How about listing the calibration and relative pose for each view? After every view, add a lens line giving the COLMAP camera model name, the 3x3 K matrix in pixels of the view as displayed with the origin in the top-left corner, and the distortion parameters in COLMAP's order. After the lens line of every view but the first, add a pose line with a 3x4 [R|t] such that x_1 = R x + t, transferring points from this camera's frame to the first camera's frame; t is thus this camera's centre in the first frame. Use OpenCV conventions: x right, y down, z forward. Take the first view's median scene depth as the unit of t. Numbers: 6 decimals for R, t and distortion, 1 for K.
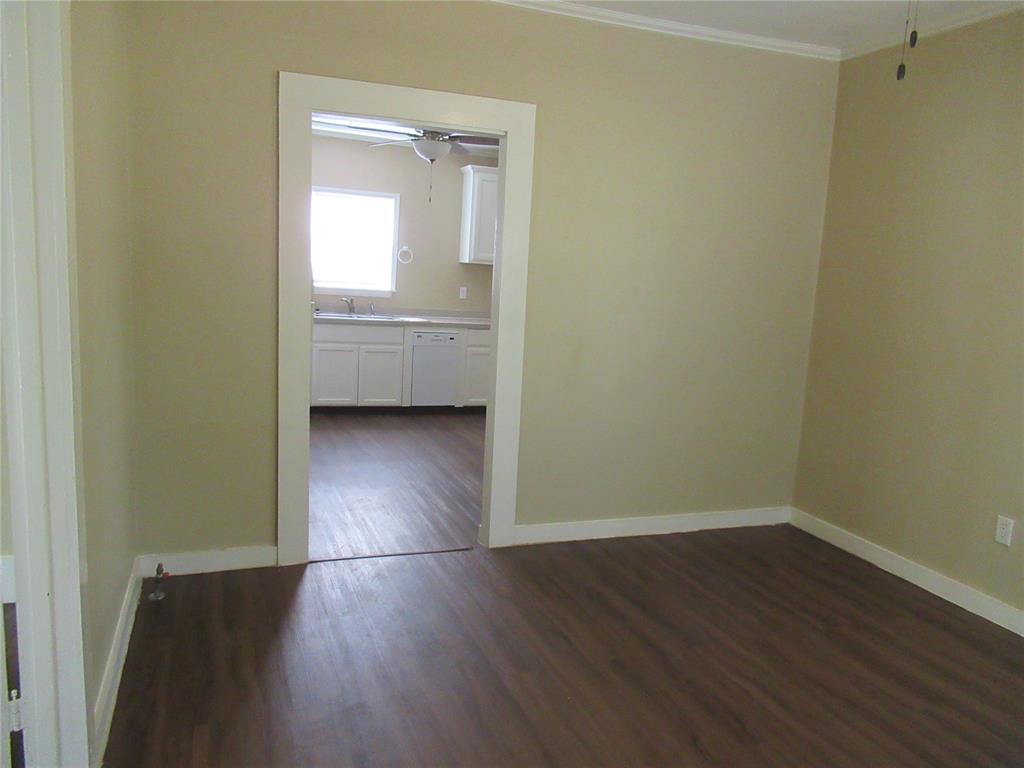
lens RADIAL K [[763.8, 0, 508.6], [0, 763.8, 385.8], [0, 0, 1]] dist [-0.011083, -0.001932]
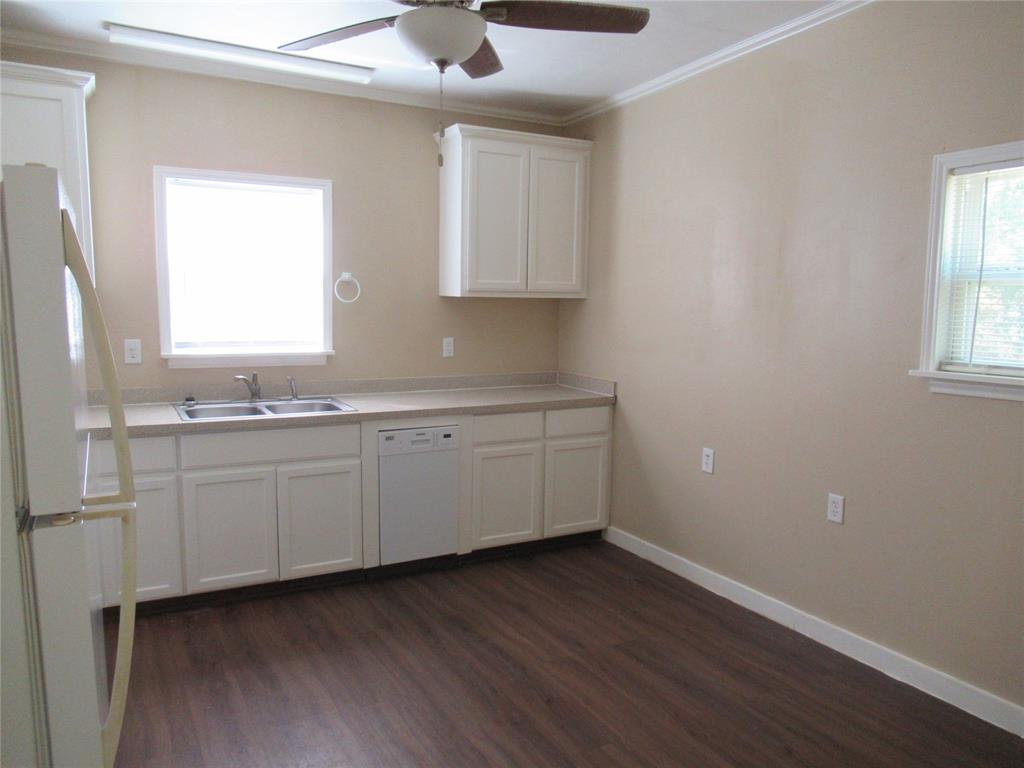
lens RADIAL K [[763.8, 0, 516.5], [0, 763.8, 383.5], [0, 0, 1]] dist [-0.011083, -0.001932]
pose [[0.988107, -0.063397, 0.140089, -0.097586], [0.066408, 0.997649, -0.016921, -0.085213], [-0.138687, 0.026023, 0.989994, 0.436927]]
